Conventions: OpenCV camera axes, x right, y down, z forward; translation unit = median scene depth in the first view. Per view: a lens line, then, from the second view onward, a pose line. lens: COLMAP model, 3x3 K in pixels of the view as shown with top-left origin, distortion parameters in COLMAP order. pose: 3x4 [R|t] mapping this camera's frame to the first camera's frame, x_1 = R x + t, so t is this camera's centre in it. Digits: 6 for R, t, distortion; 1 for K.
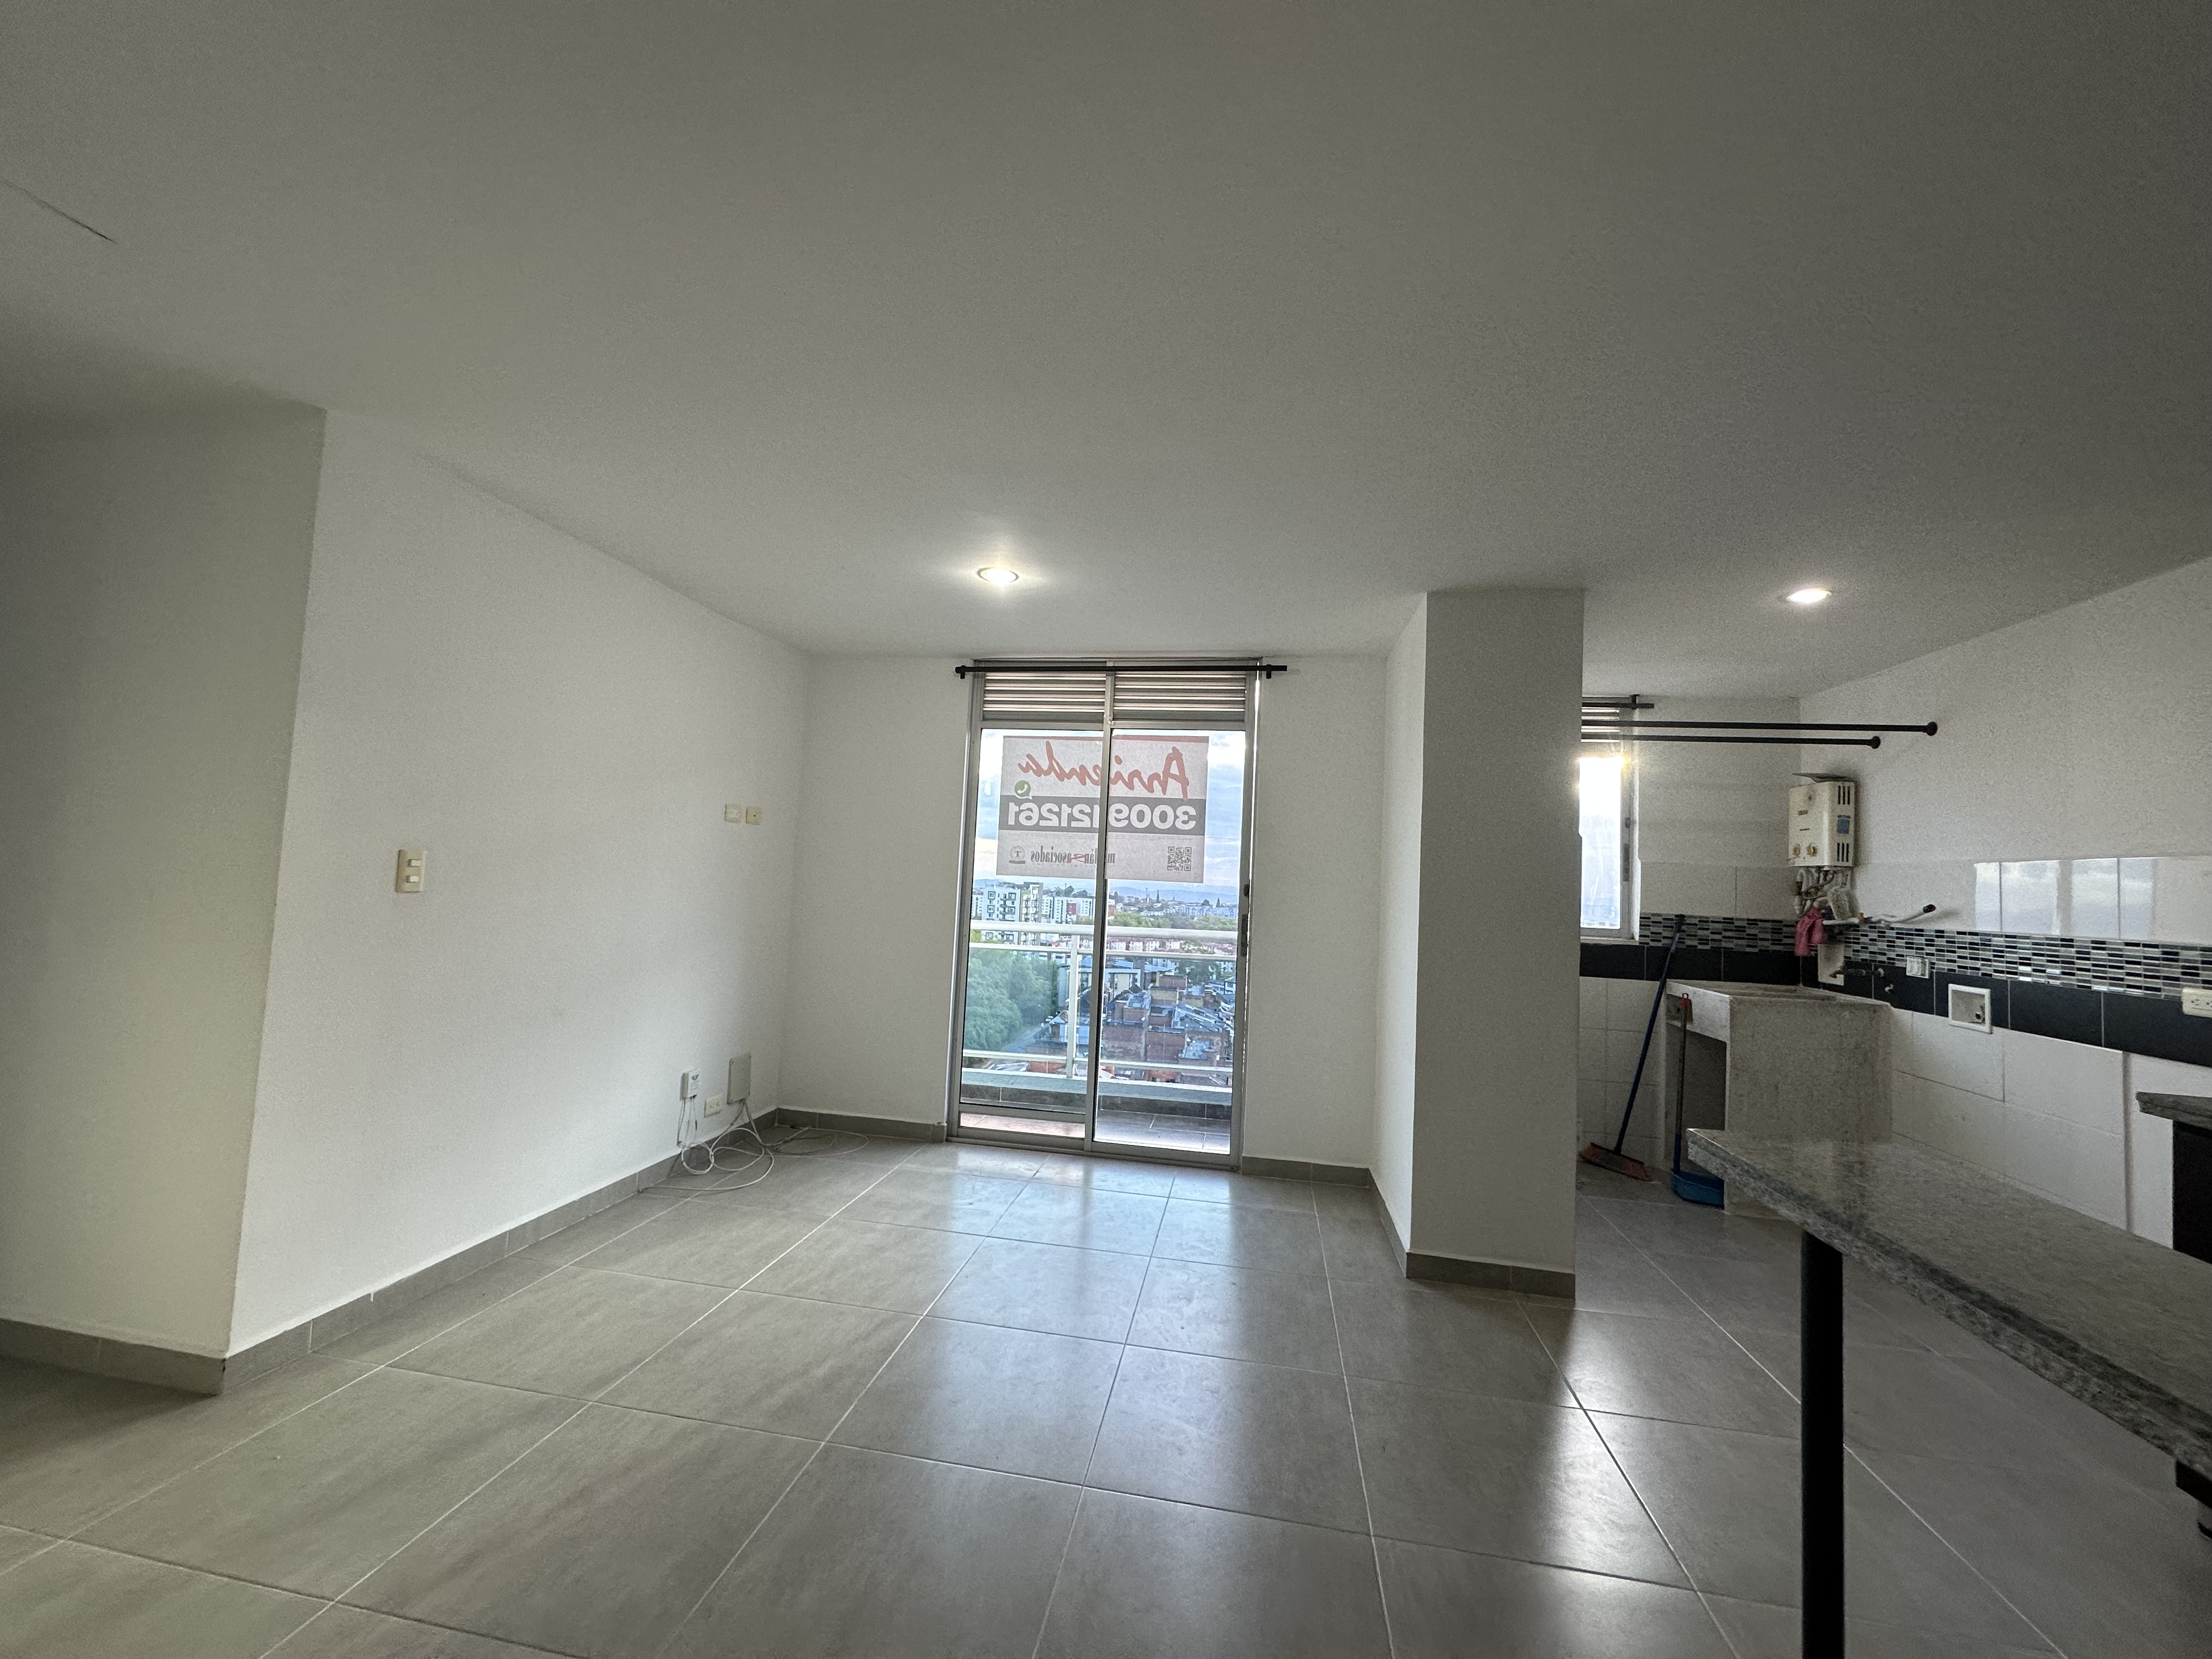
lens RADIAL K [[880.8, 0, 1106.9], [0, 880.8, 827.1], [0, 0, 1]] dist [-0.004039, 0.000968]
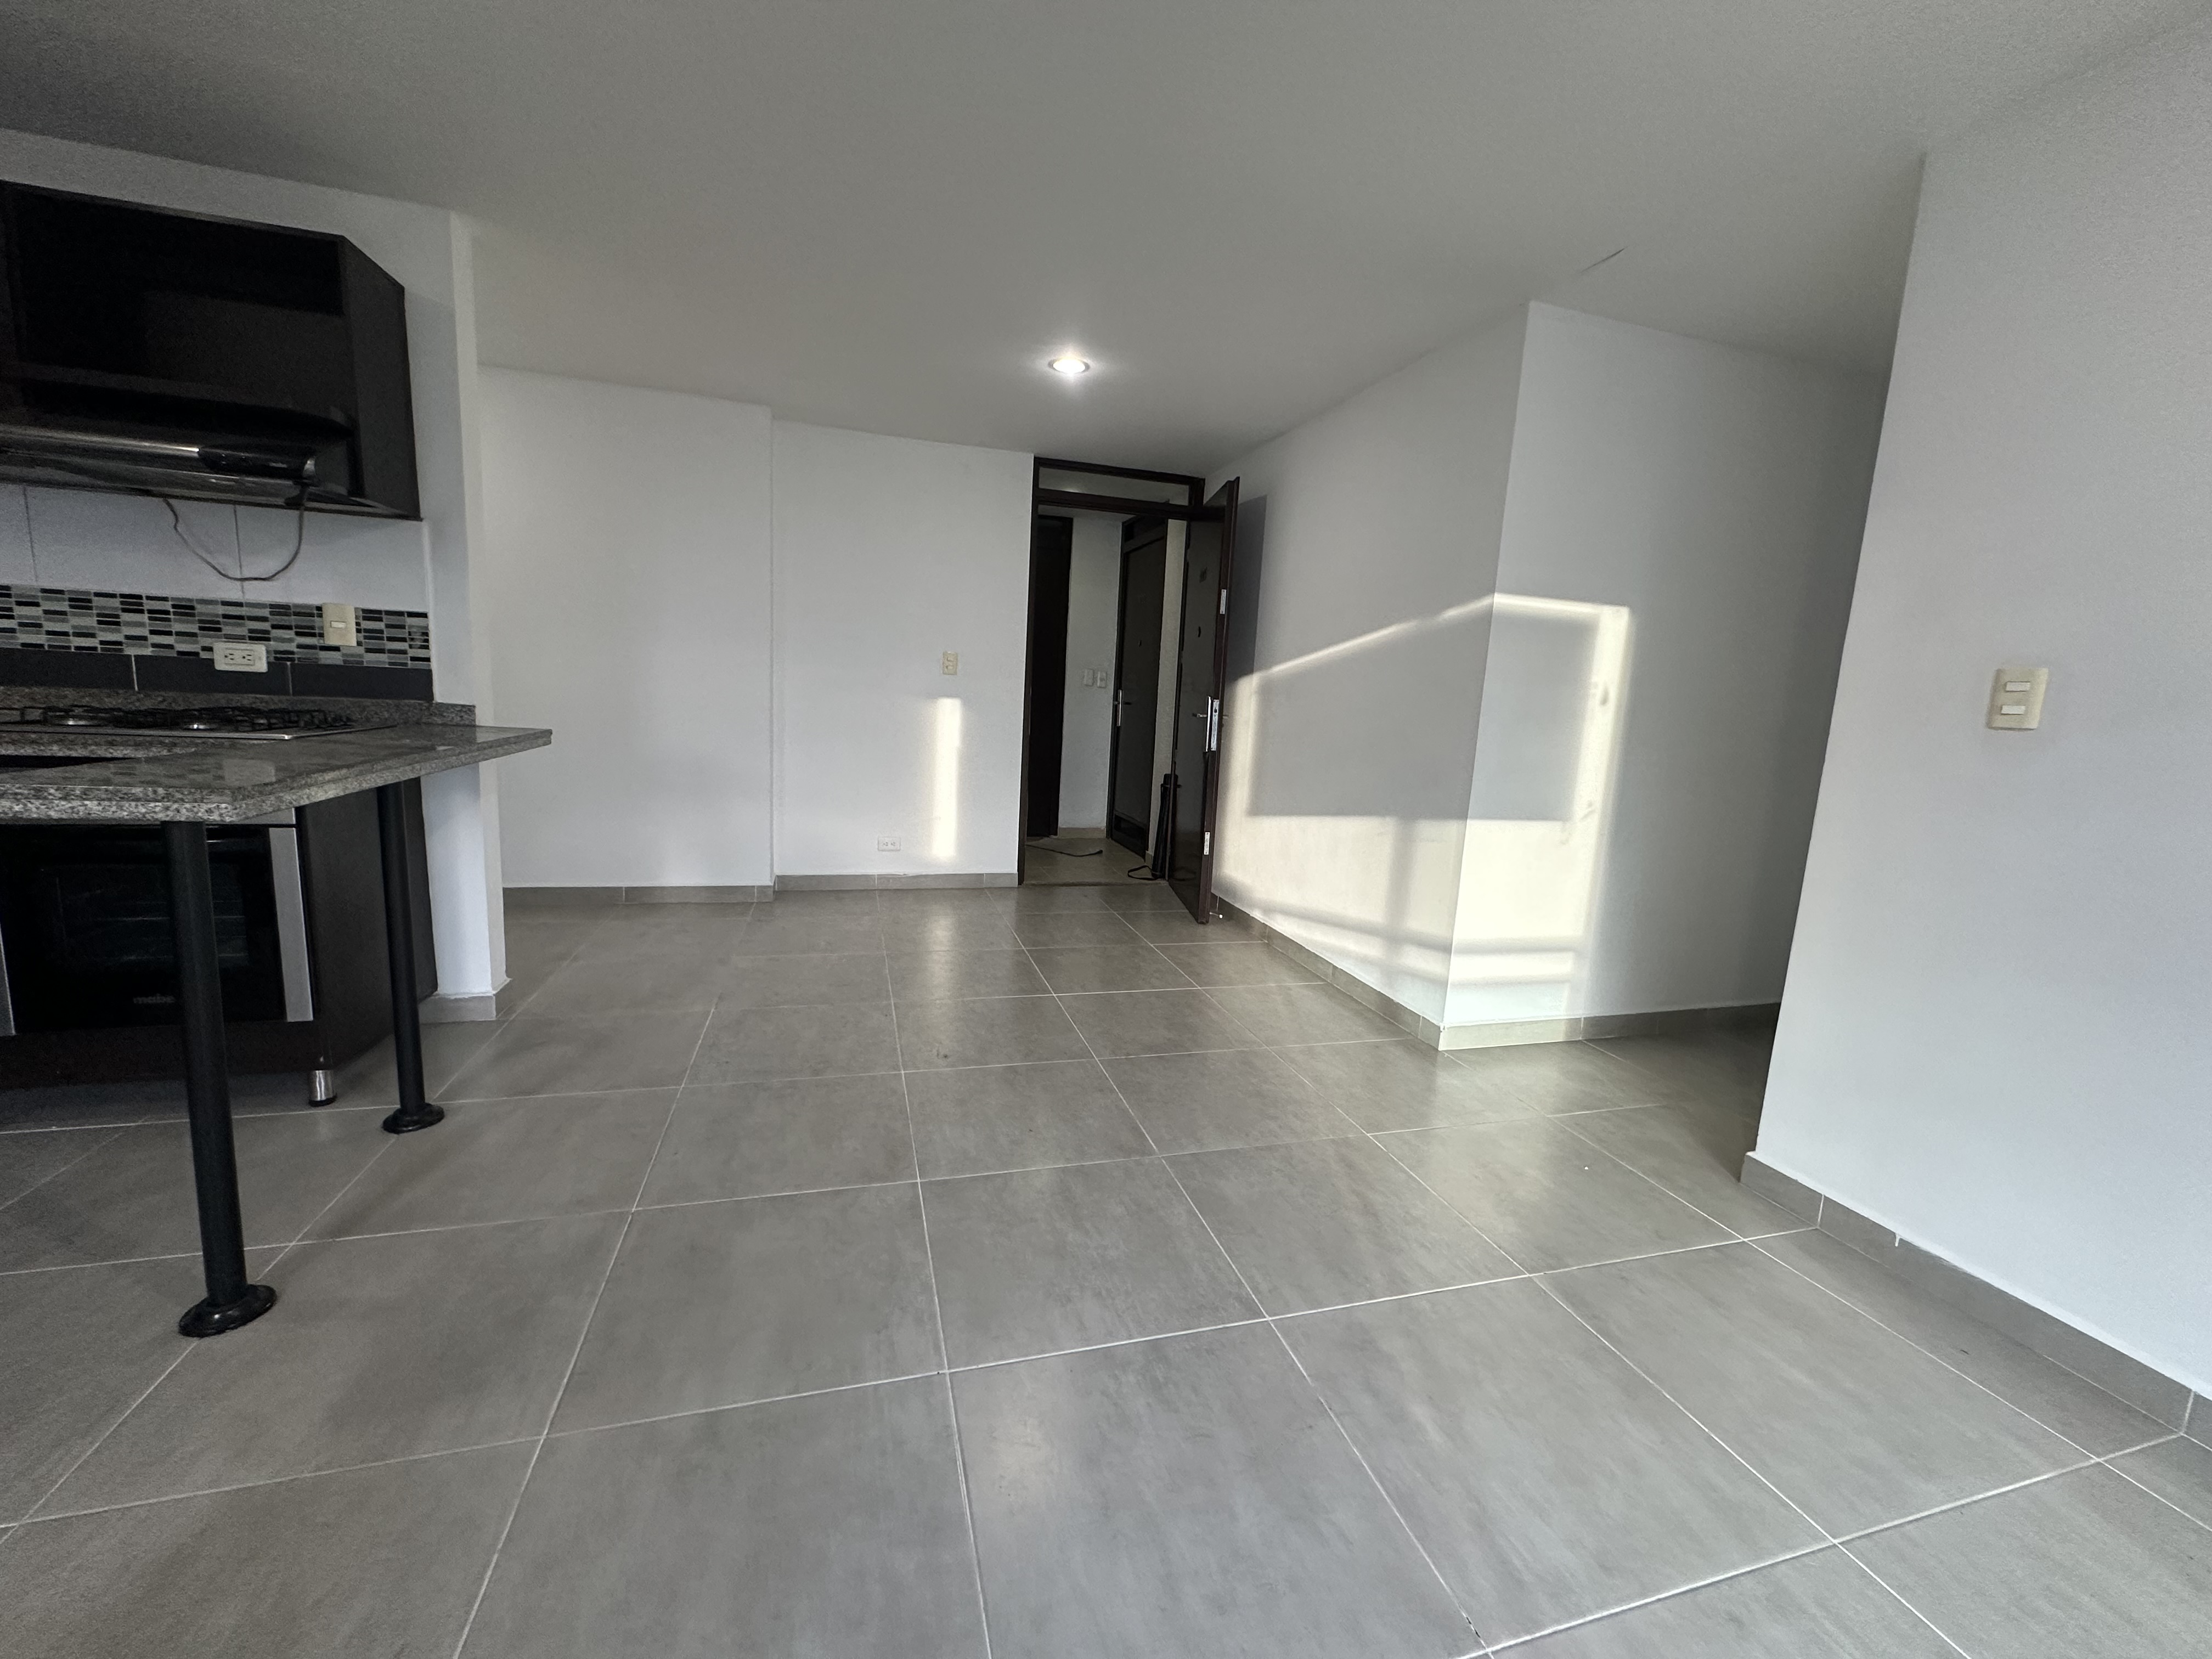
lens RADIAL K [[880.8, 0, 1106.9], [0, 880.8, 827.1], [0, 0, 1]] dist [-0.004039, 0.000968]
pose [[-0.891699, -0.029020, -0.451698, 0.096714], [-0.071670, 0.994405, 0.077598, 0.087725], [0.446919, 0.101567, -0.888790, 0.769595]]
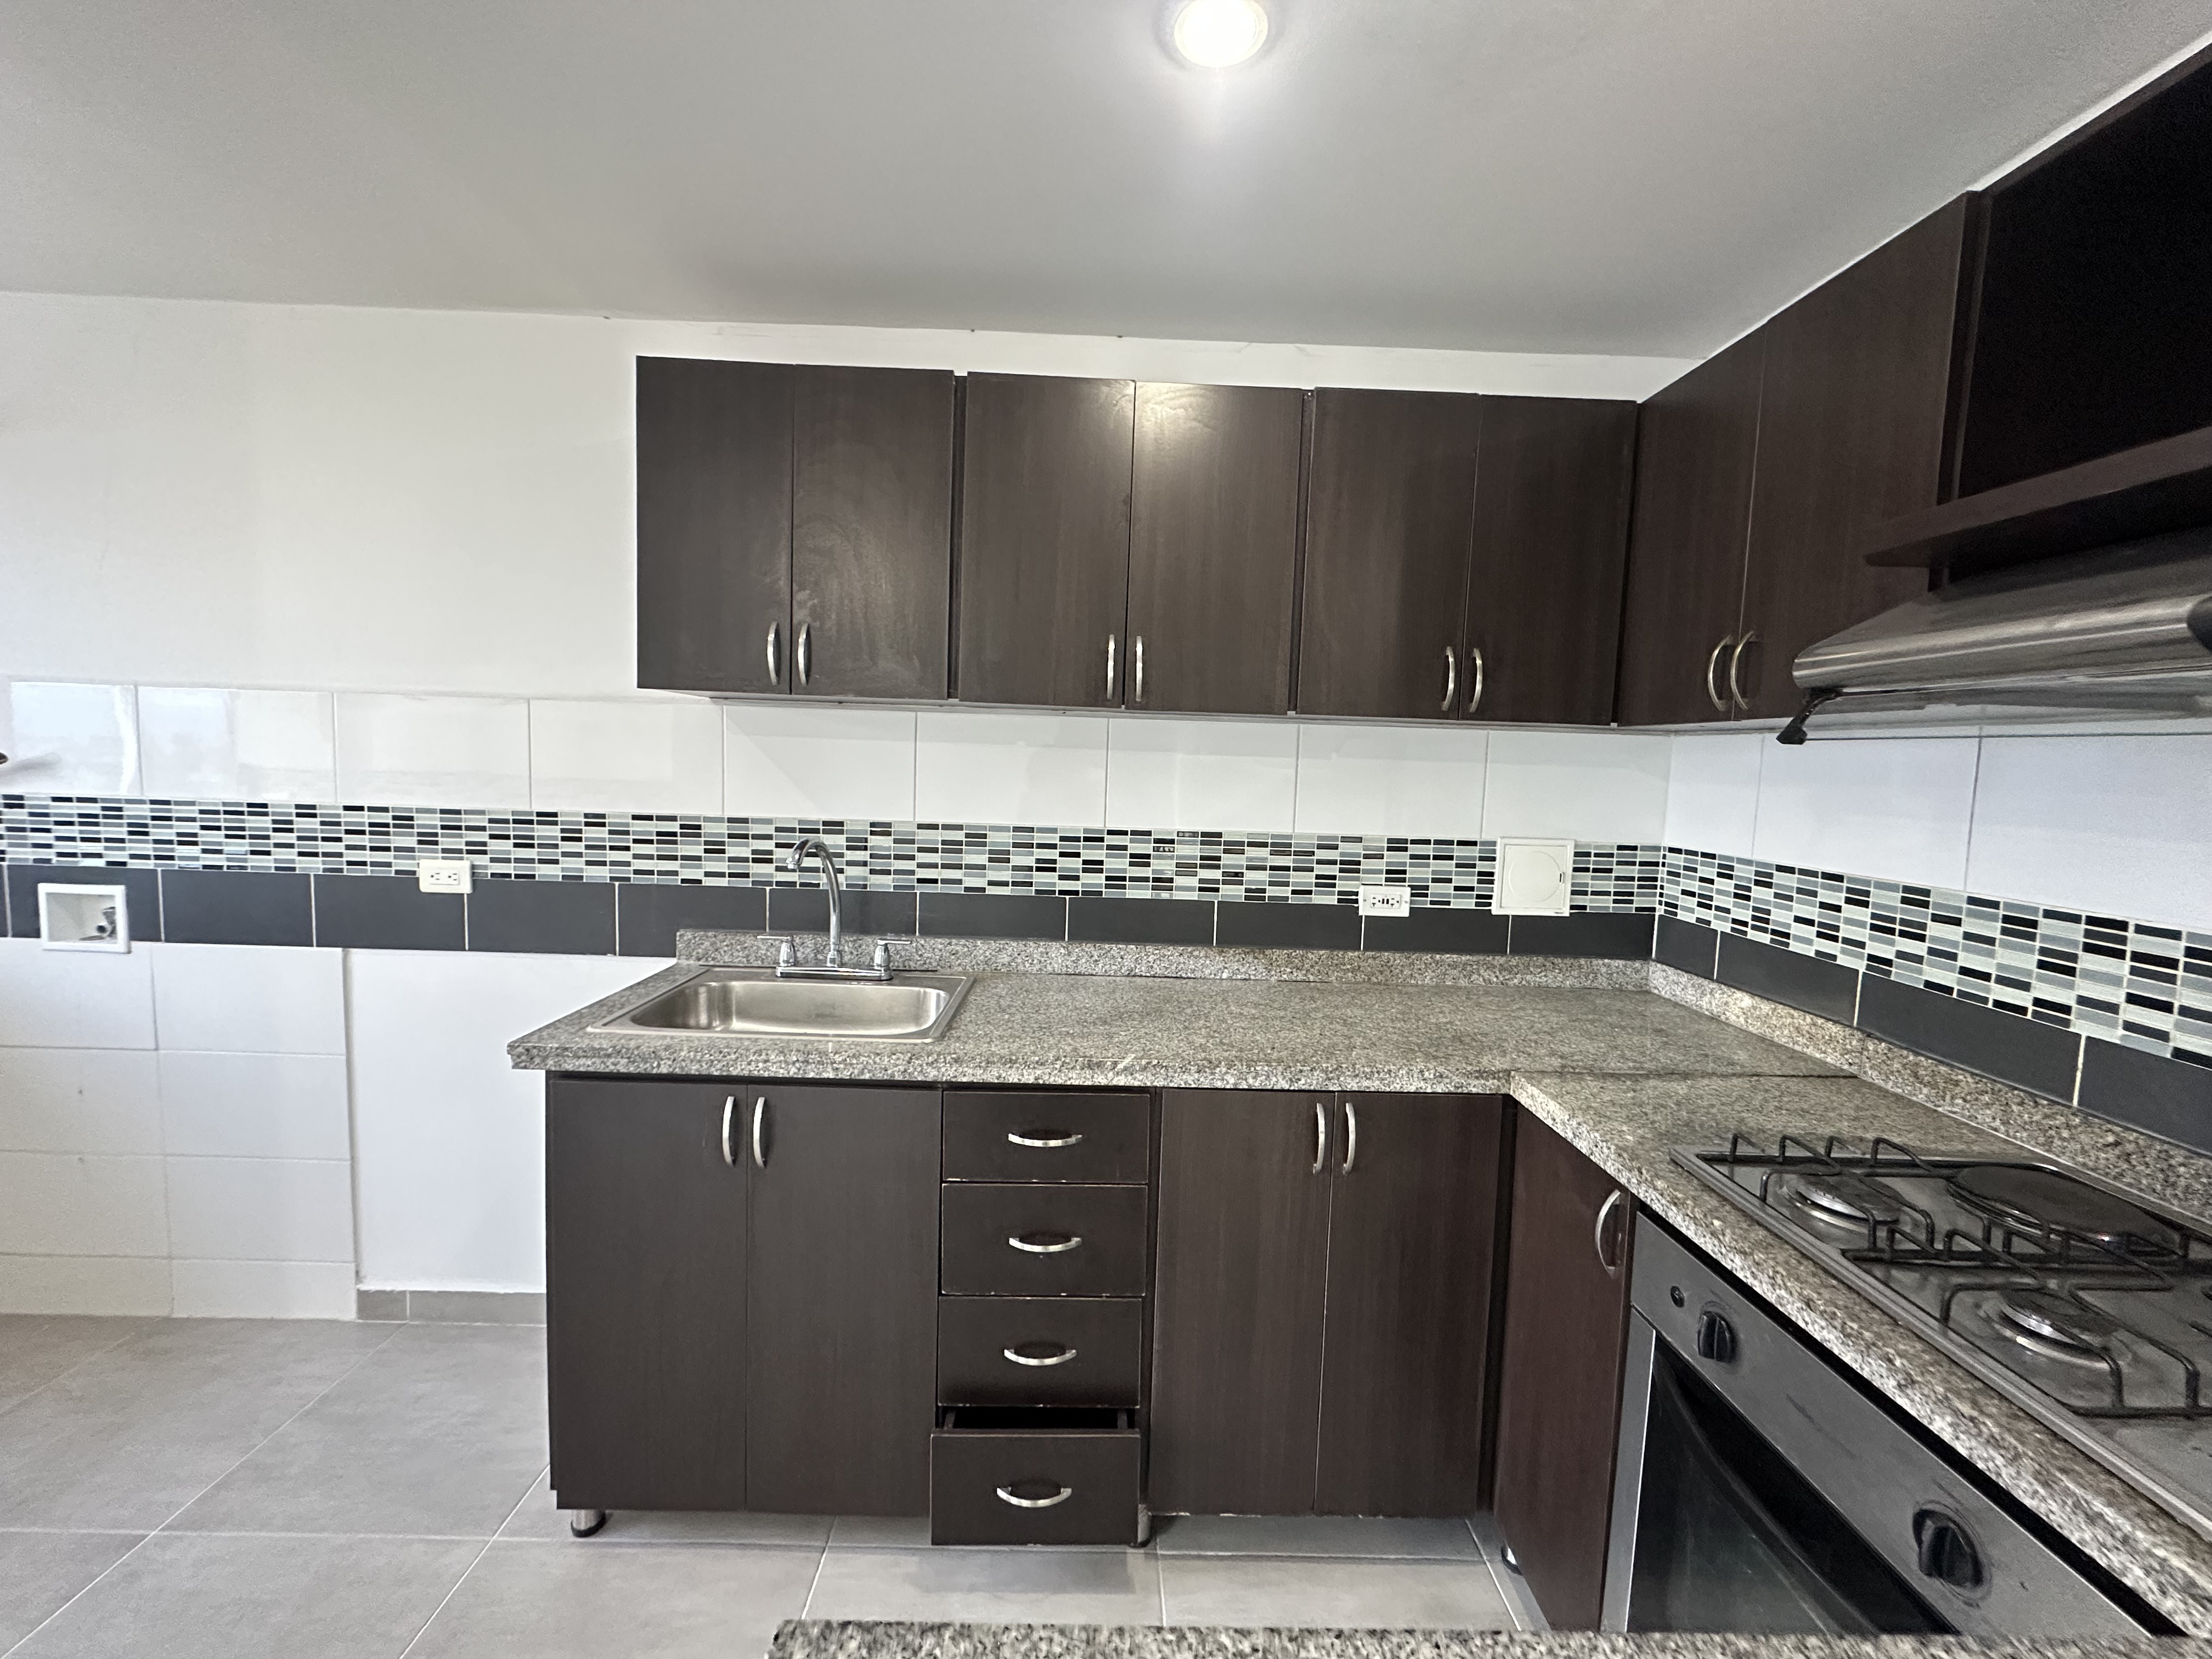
lens RADIAL K [[880.8, 0, 1106.9], [0, 880.8, 827.1], [0, 0, 1]] dist [-0.004039, 0.000968]
pose [[-0.182191, -0.132932, 0.974236, 0.199992], [-0.100669, 0.988134, 0.116003, -0.002357], [-0.978096, -0.076940, -0.193411, 0.328612]]
